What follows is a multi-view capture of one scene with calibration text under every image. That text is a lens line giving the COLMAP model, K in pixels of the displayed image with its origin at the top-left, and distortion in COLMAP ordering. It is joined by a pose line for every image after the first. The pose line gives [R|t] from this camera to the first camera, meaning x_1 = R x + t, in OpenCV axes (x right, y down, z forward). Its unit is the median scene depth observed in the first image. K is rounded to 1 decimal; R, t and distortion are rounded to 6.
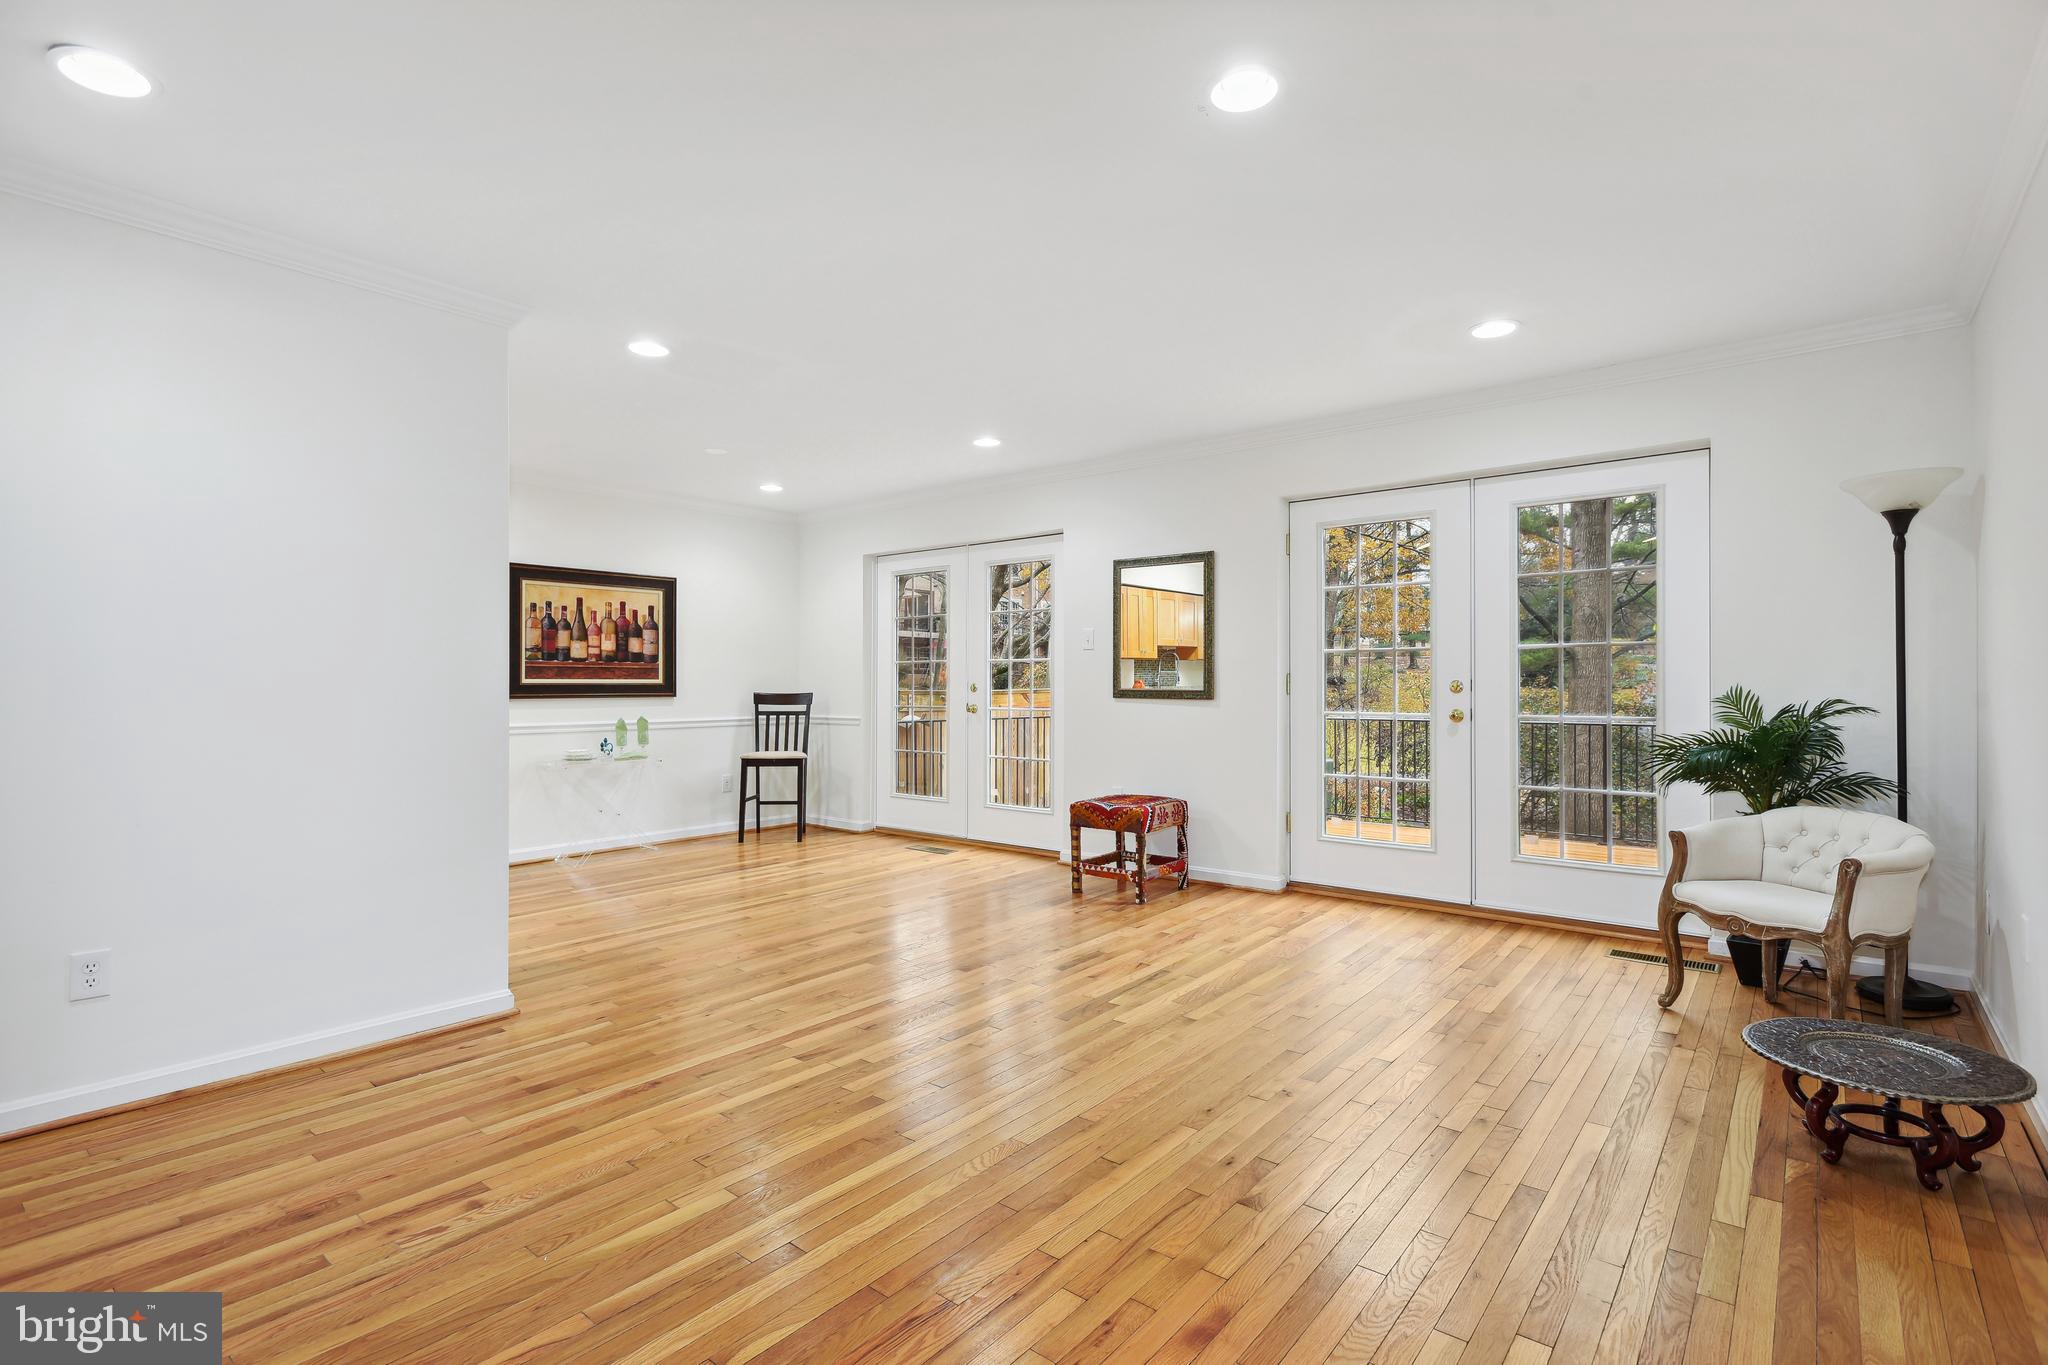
lens RADIAL K [[961.0, 0, 1018.7], [0, 961.0, 694.3], [0, 0, 1]] dist [0.000933, -0.000079]
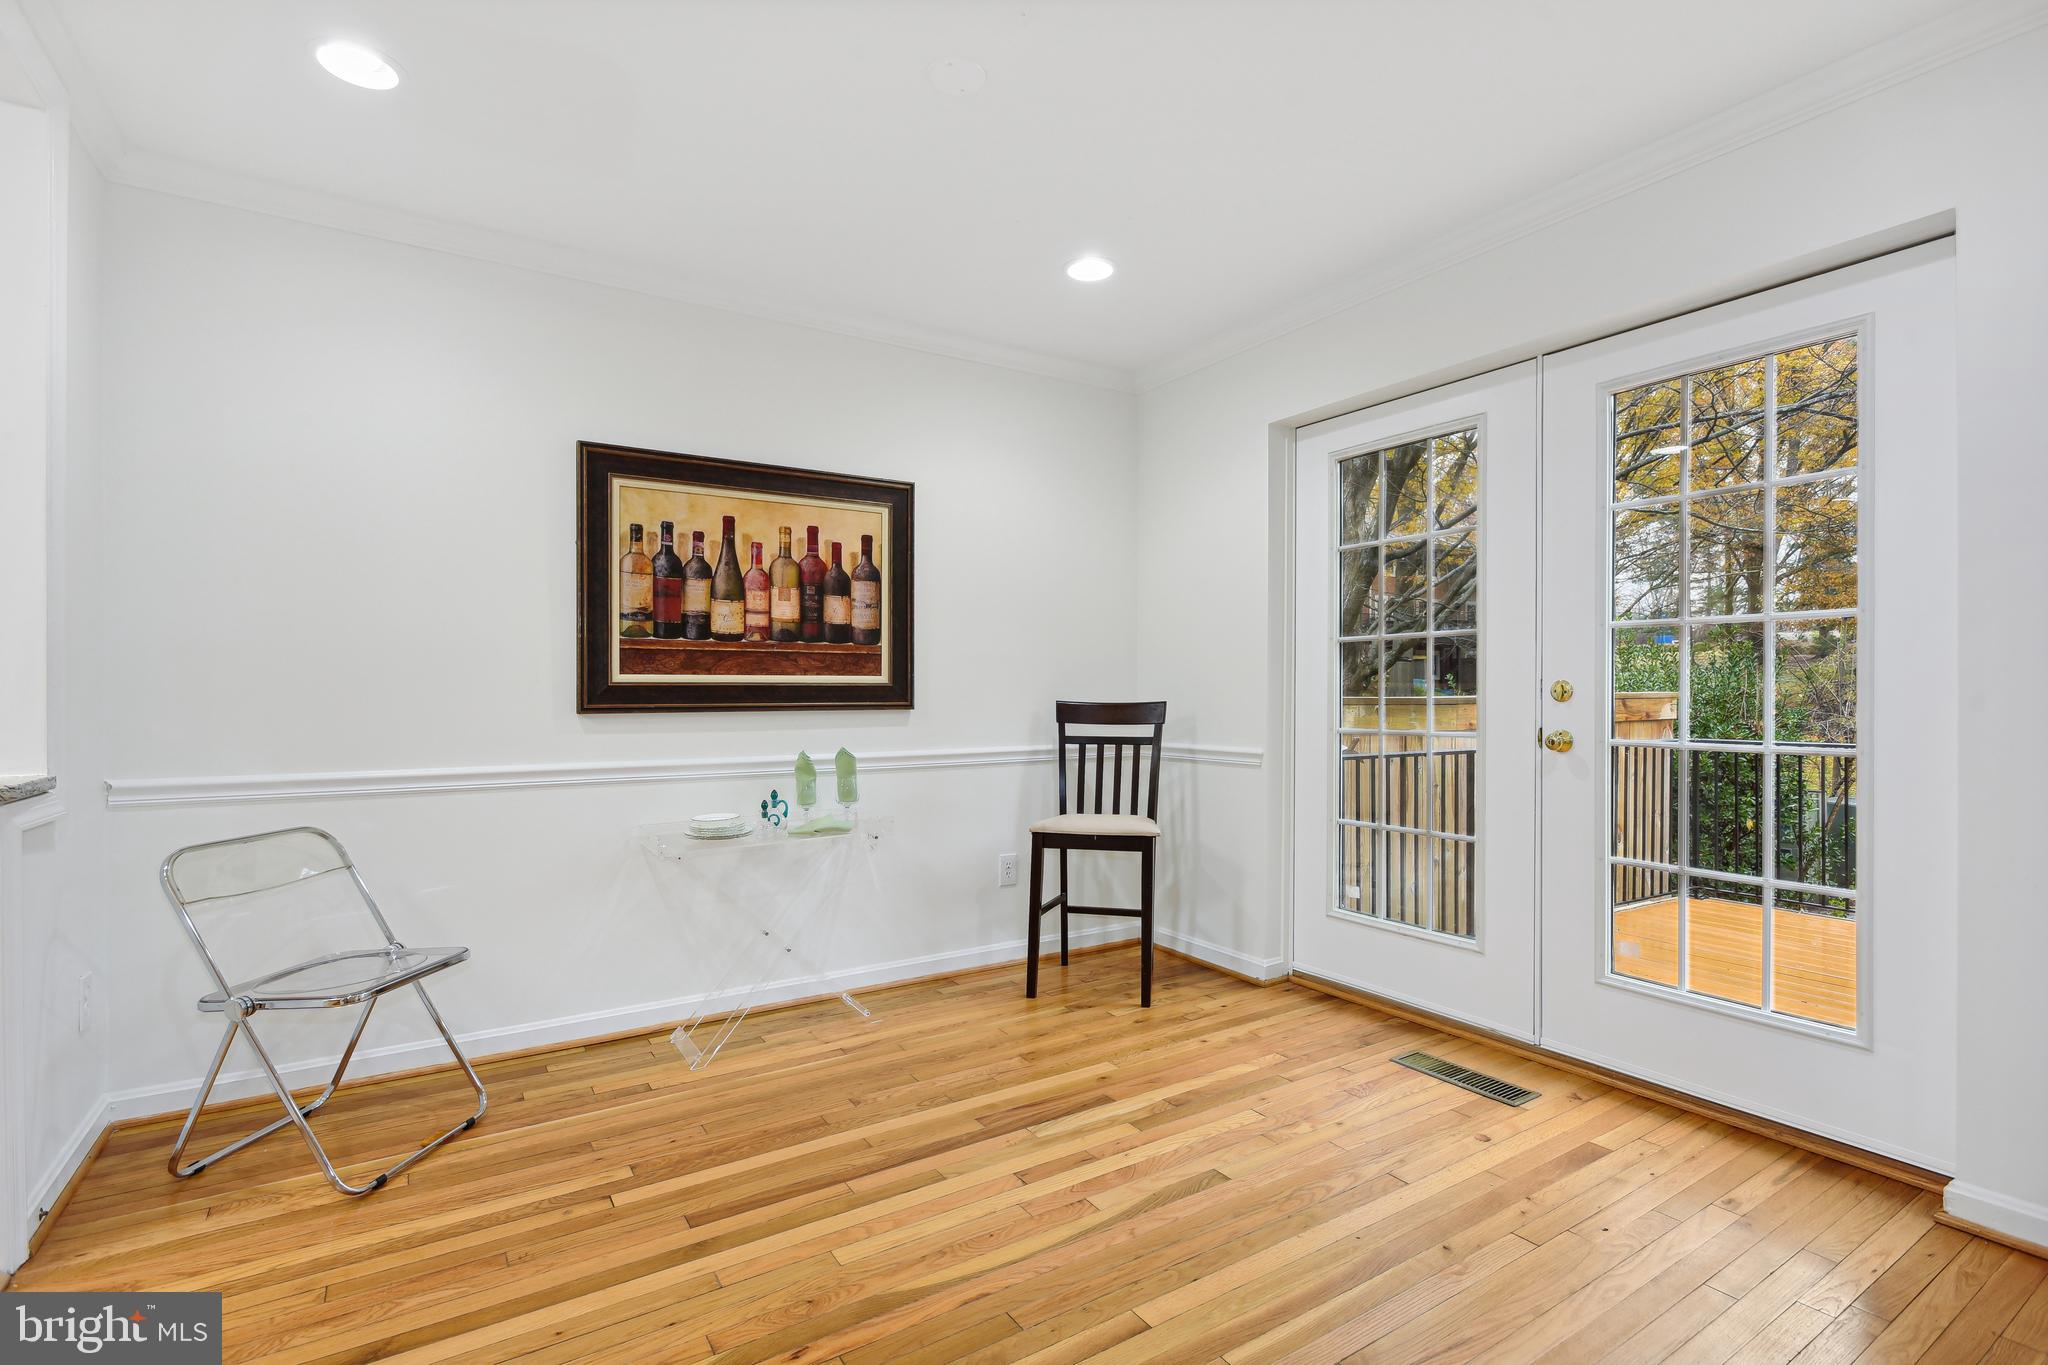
lens RADIAL K [[961.0, 0, 1018.7], [0, 961.0, 694.3], [0, 0, 1]] dist [0.000933, -0.000079]
pose [[0.951117, -0.000685, -0.308830, -0.146059], [-0.001538, 0.999975, -0.006954, -0.001976], [0.308827, 0.007089, 0.951092, 0.542352]]
